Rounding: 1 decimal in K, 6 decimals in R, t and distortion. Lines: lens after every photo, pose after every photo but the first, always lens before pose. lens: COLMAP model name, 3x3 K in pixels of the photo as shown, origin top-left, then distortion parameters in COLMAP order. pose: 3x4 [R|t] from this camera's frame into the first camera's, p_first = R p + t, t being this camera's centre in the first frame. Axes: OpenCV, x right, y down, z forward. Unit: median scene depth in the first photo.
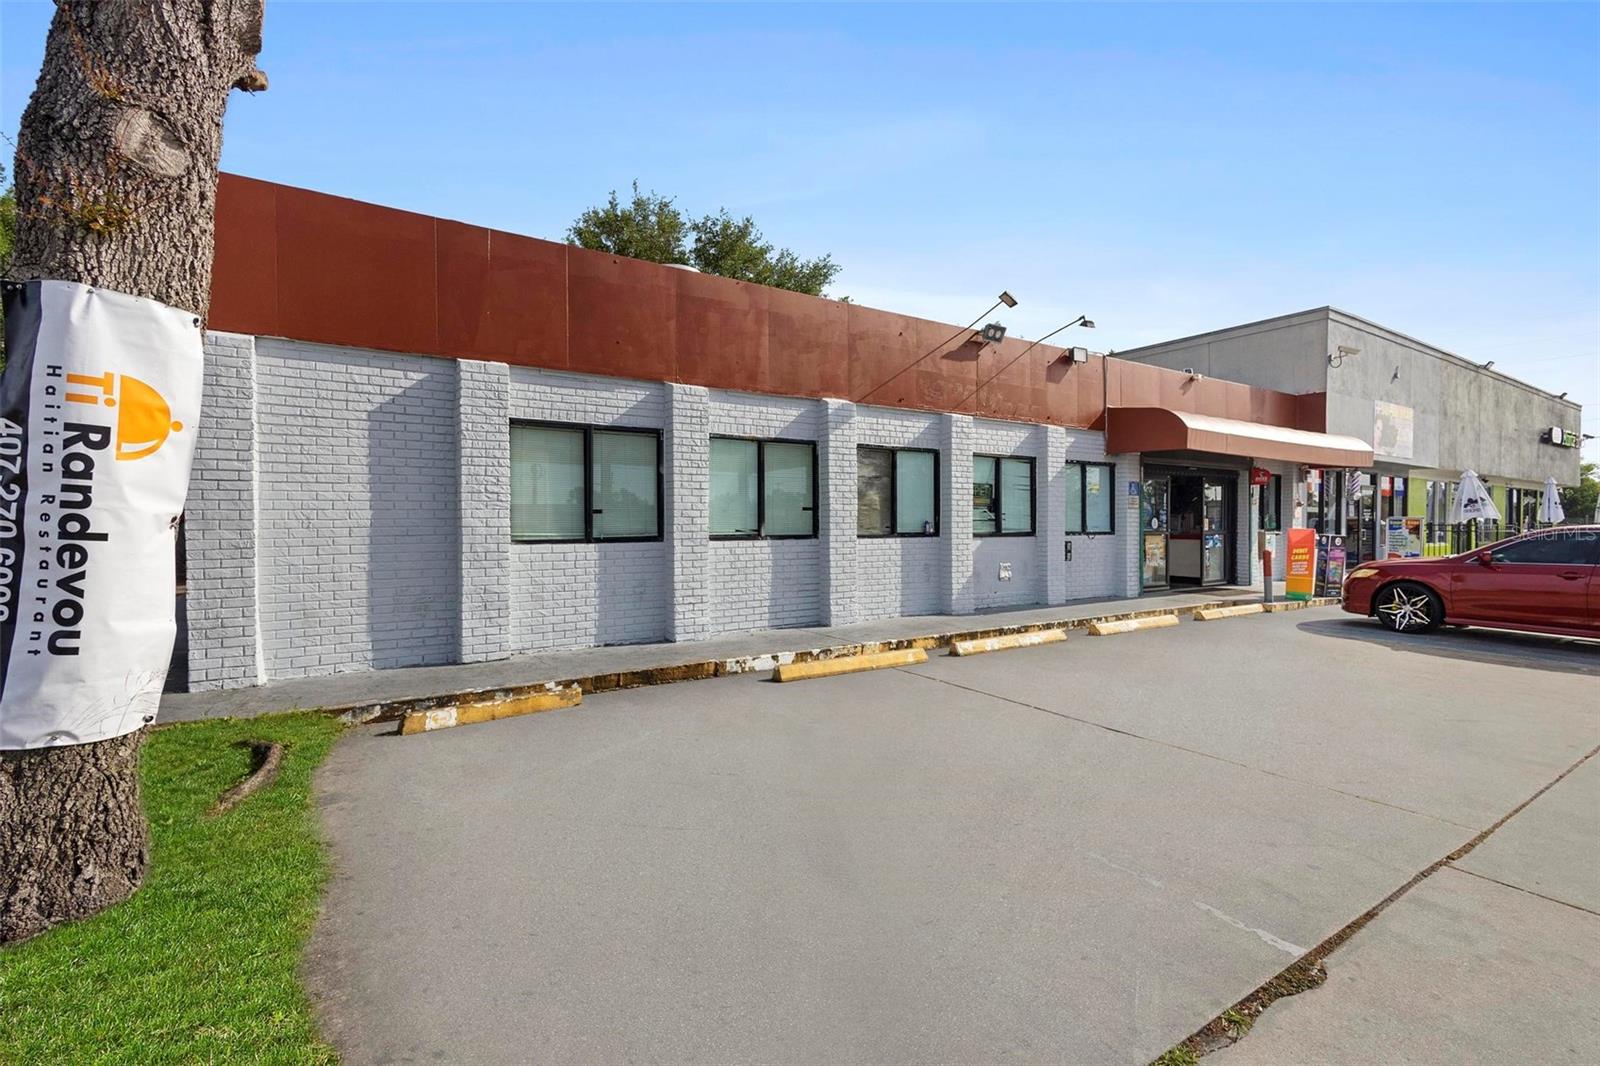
lens RADIAL K [[739.7, 0, 795.4], [0, 739.7, 538.5], [0, 0, 1]] dist [0.003741, 0.000113]
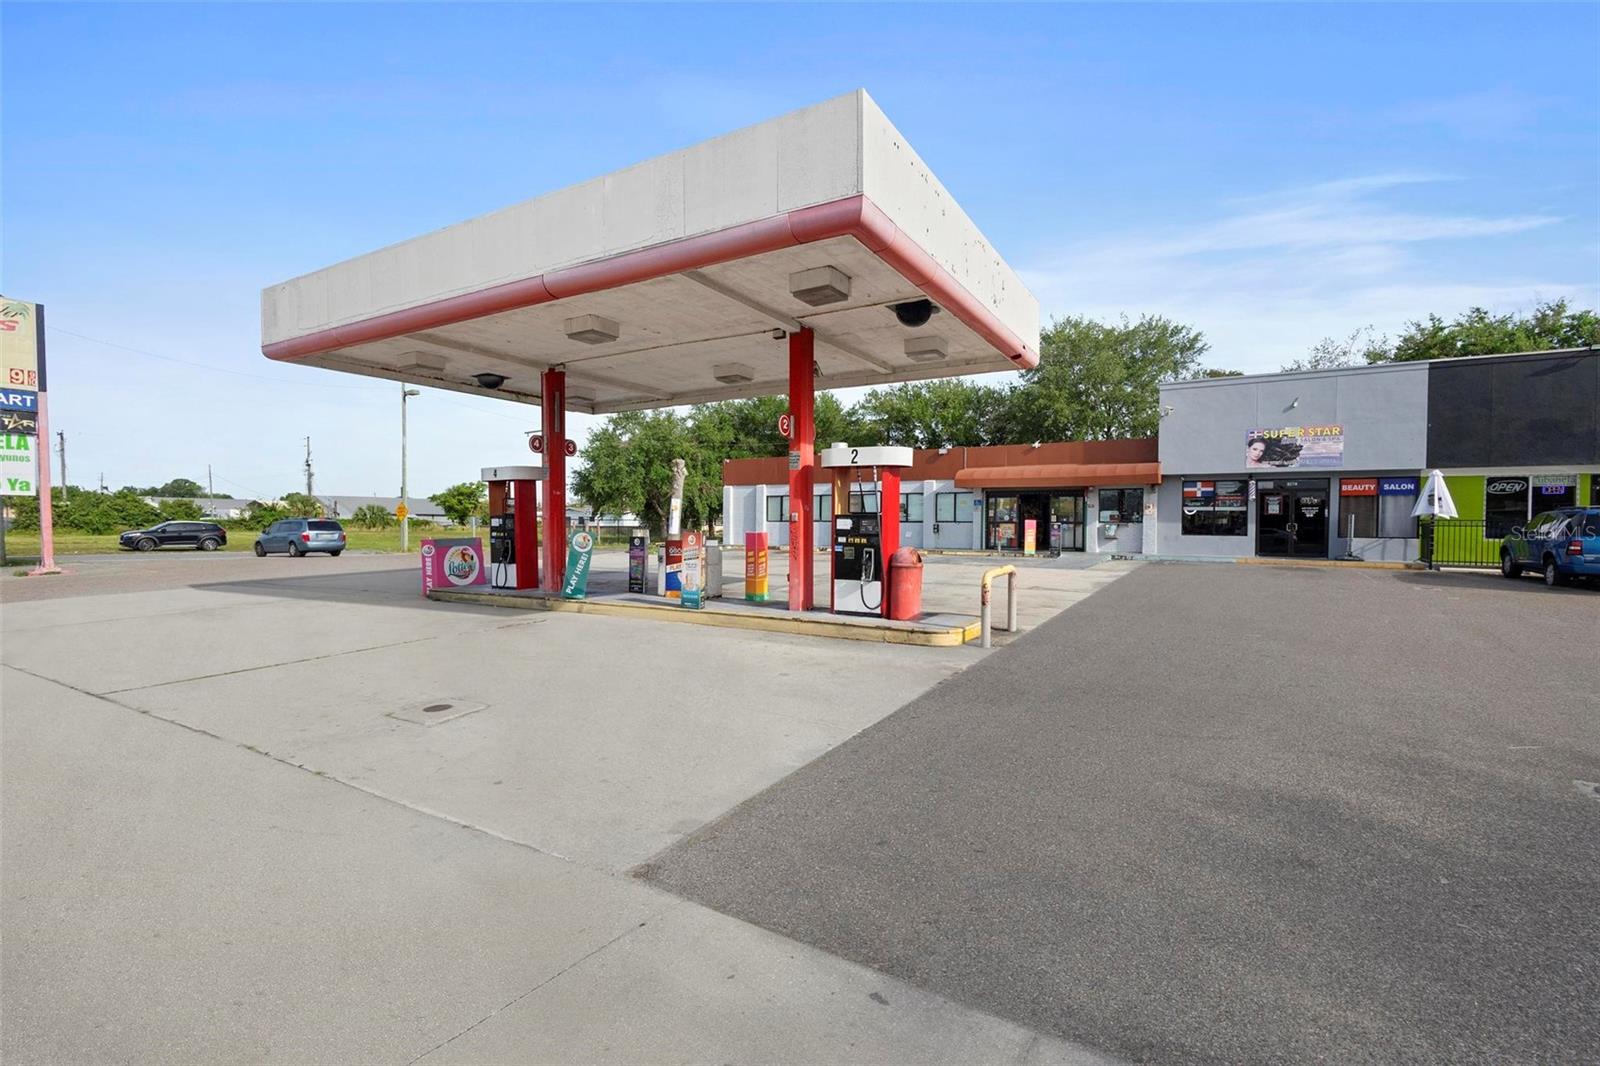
lens RADIAL K [[739.7, 0, 784.9], [0, 739.7, 539.9], [0, 0, 1]] dist [0.003741, 0.000113]
pose [[0.411533, 0.026306, -0.911015, 2.523406], [-0.021881, 0.999580, 0.018979, 0.019322], [0.911132, 0.012123, 0.411936, -0.538238]]
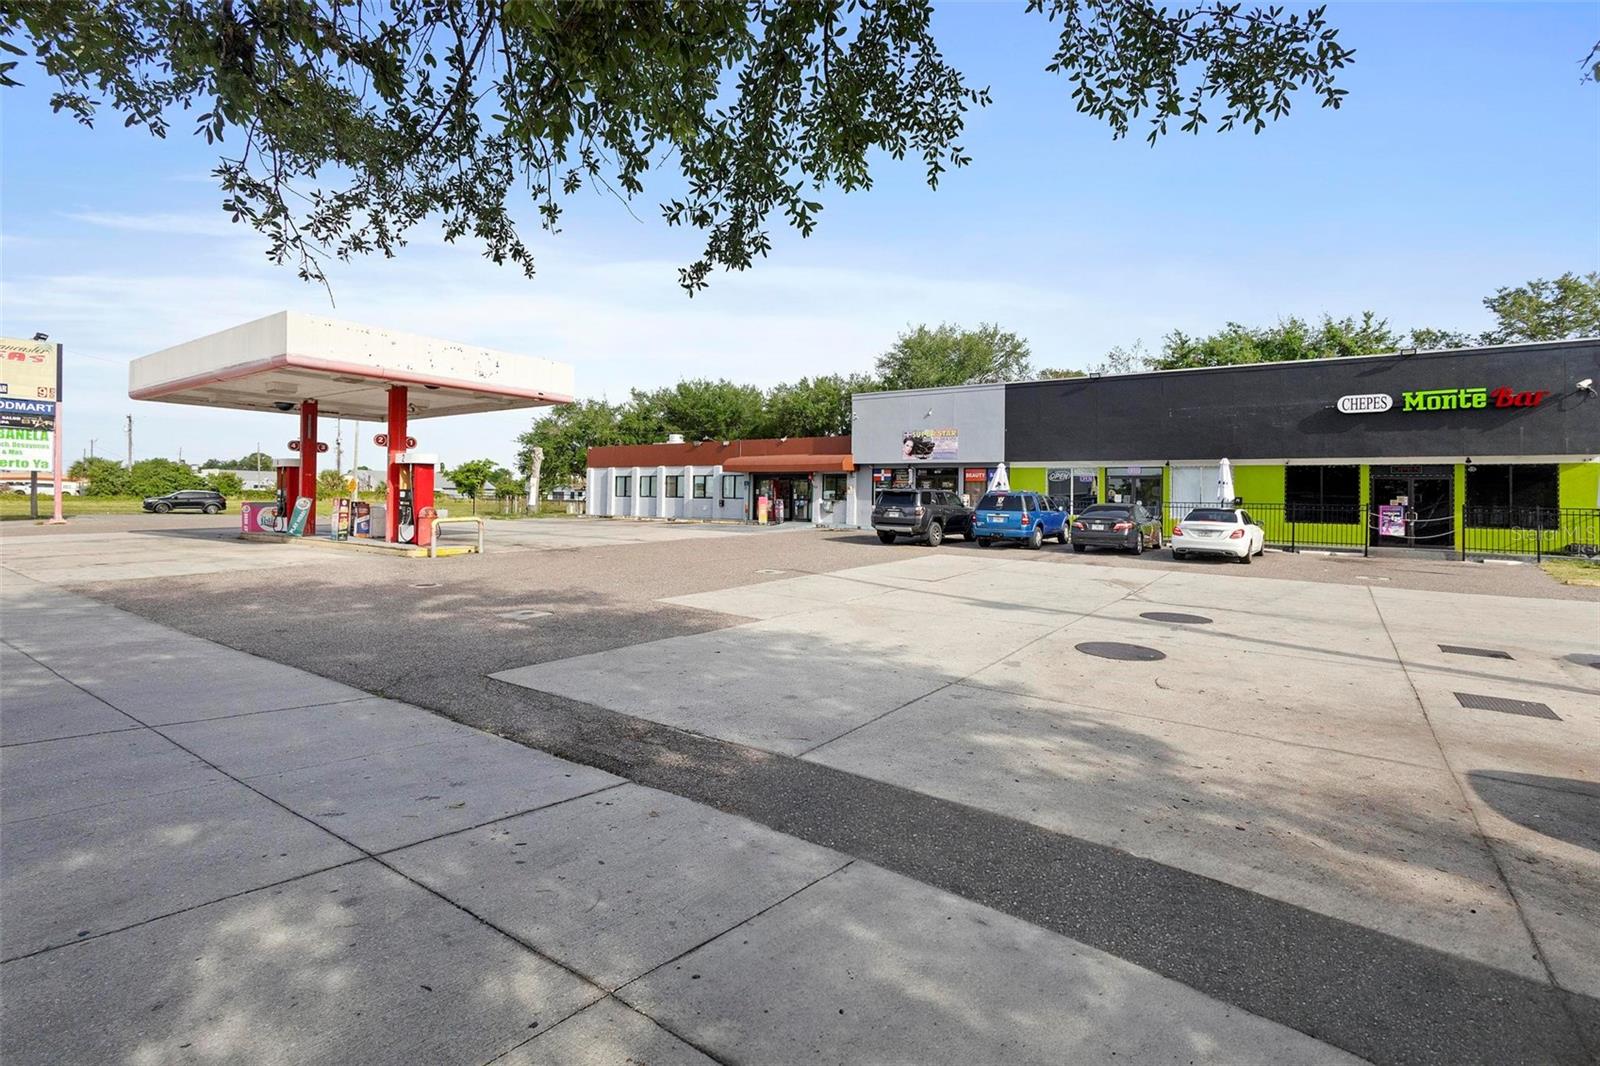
lens RADIAL K [[739.7, 0, 783.9], [0, 739.7, 494.0], [0, 0, 1]] dist [0.003741, 0.000113]
pose [[0.342377, 0.001745, -0.939561, 3.591249], [-0.035127, 0.999323, -0.010944, 0.002926], [0.938906, 0.036750, 0.342206, 0.138569]]
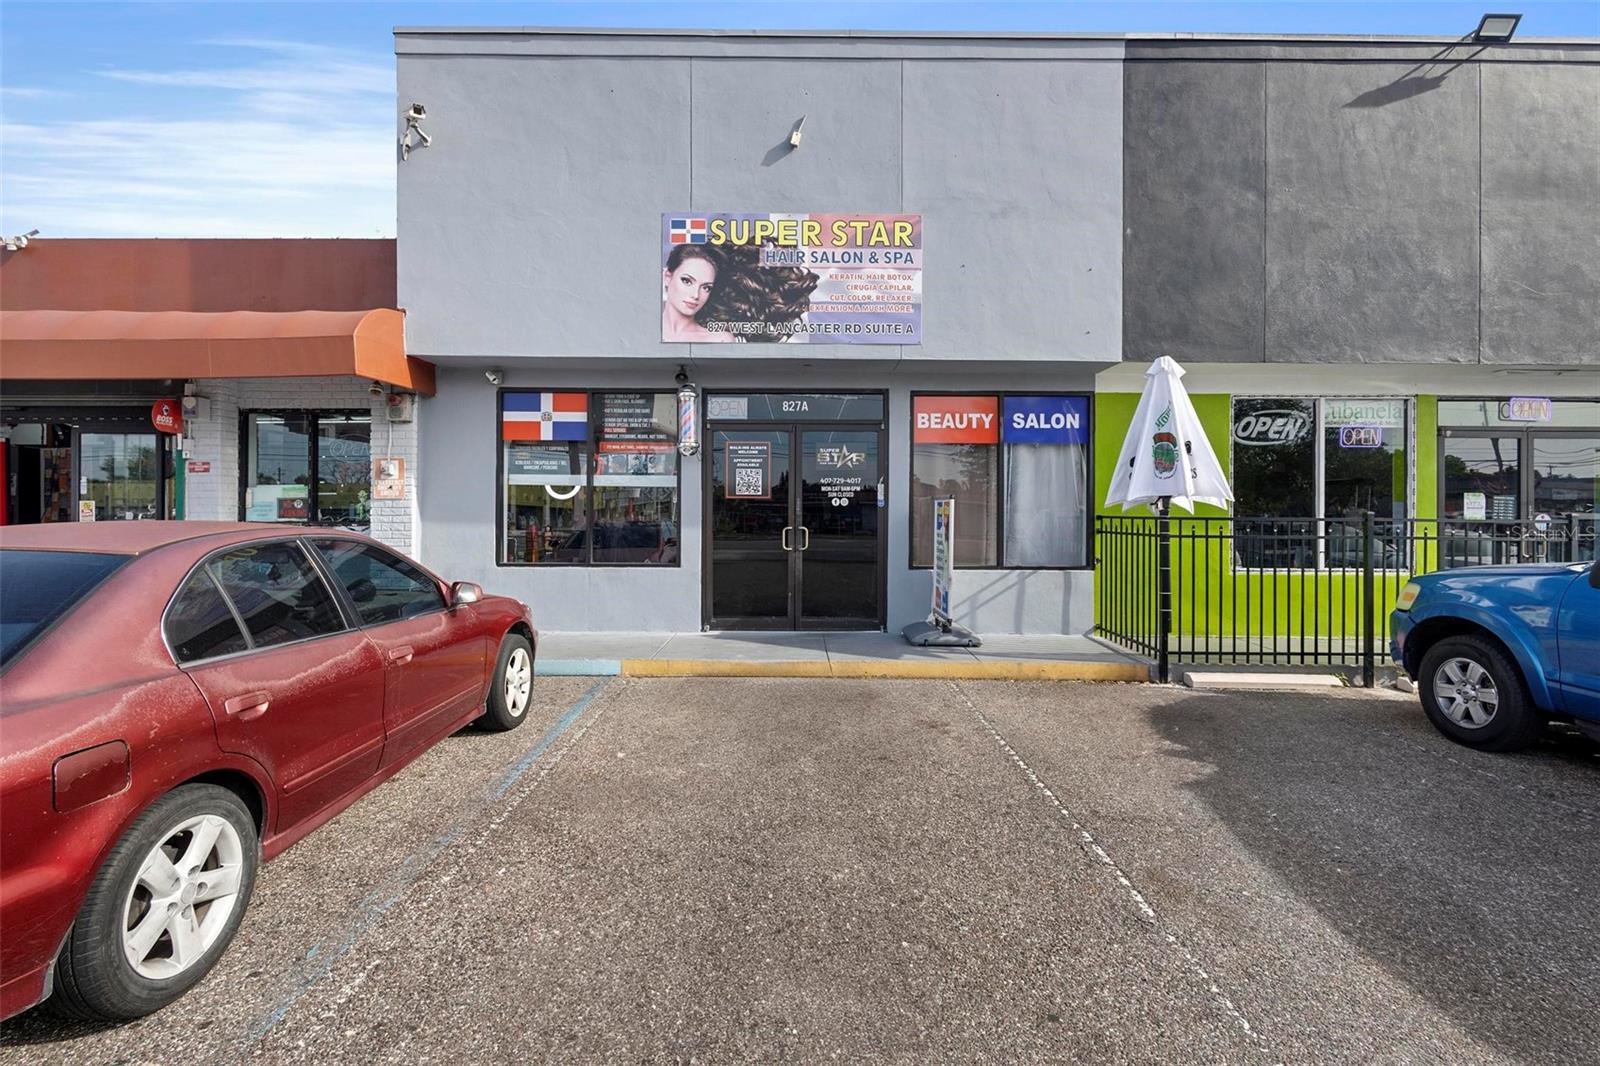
lens RADIAL K [[767.4, 0, 793.3], [0, 767.4, 511.4], [0, 0, 1]] dist [0.008675, -0.000609]
pose [[0.830859, 0.001603, -0.556481, 1.607346], [-0.013806, 0.999747, -0.017733, -0.020027], [0.556312, 0.022416, 0.830671, 1.020648]]
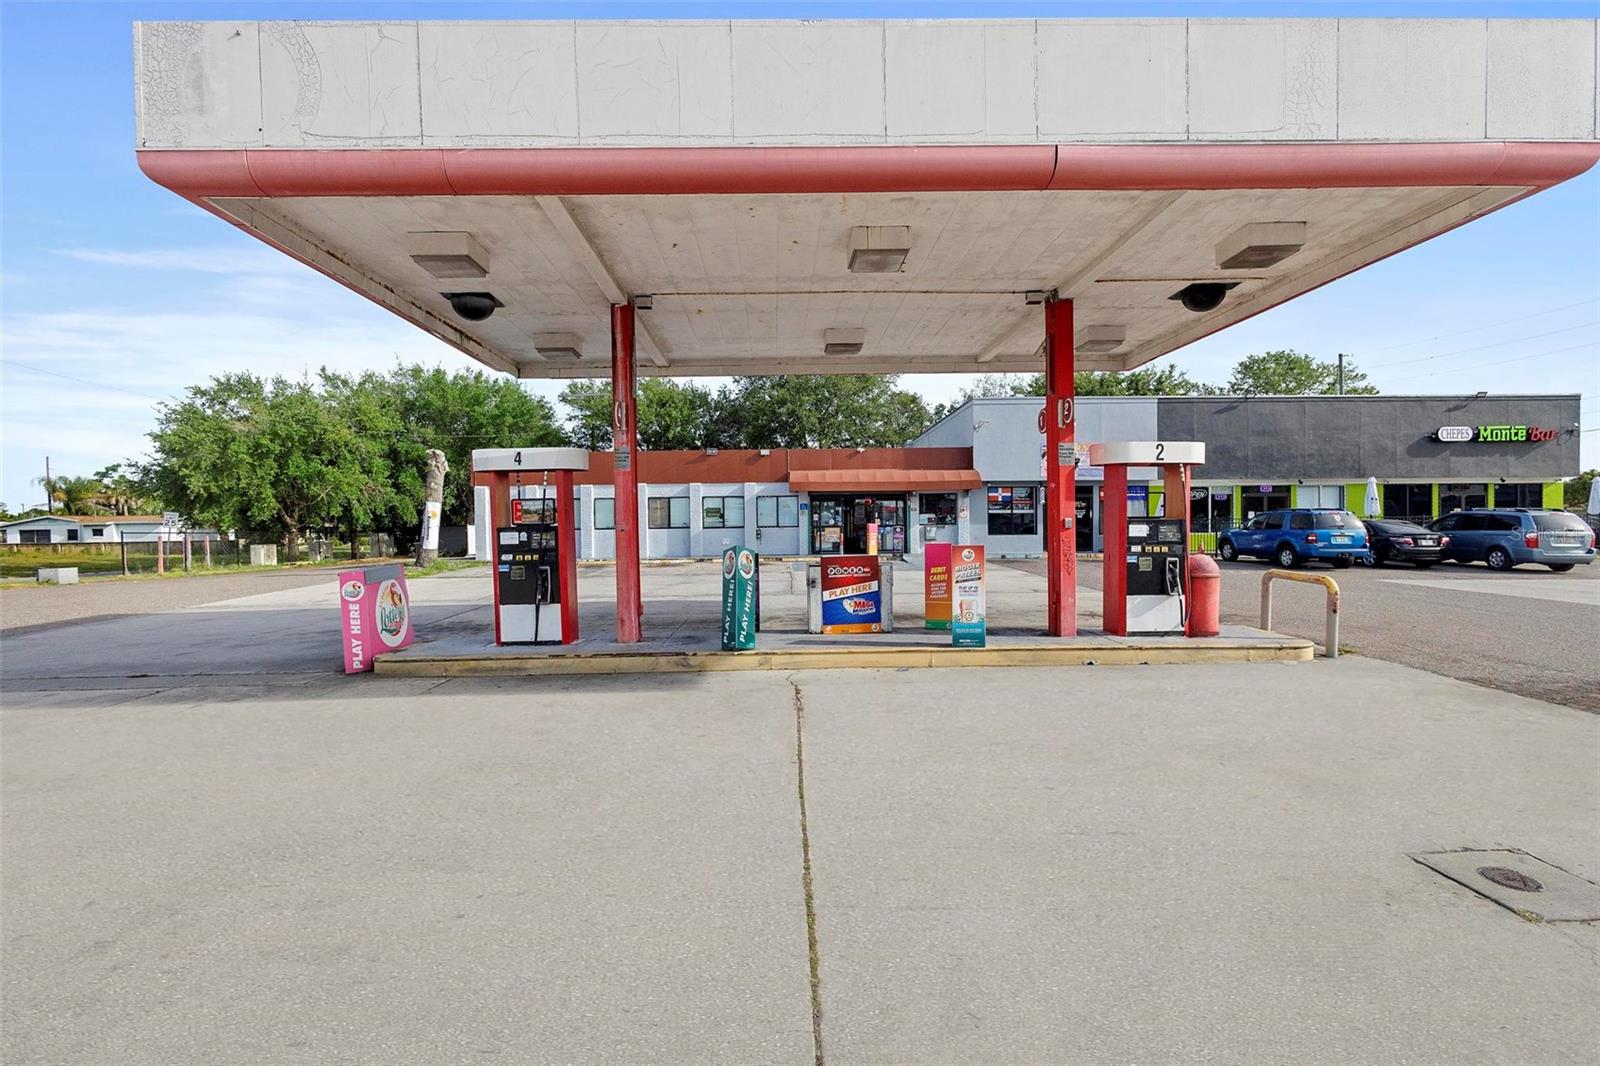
lens RADIAL K [[739.7, 0, 791.9], [0, 739.7, 536.4], [0, 0, 1]] dist [0.003741, 0.000113]
pose [[0.835113, 0.000874, -0.550078, 1.811593], [0.000084, 0.999999, 0.001716, 0.020690], [0.550078, -0.001479, 0.835112, -0.970895]]
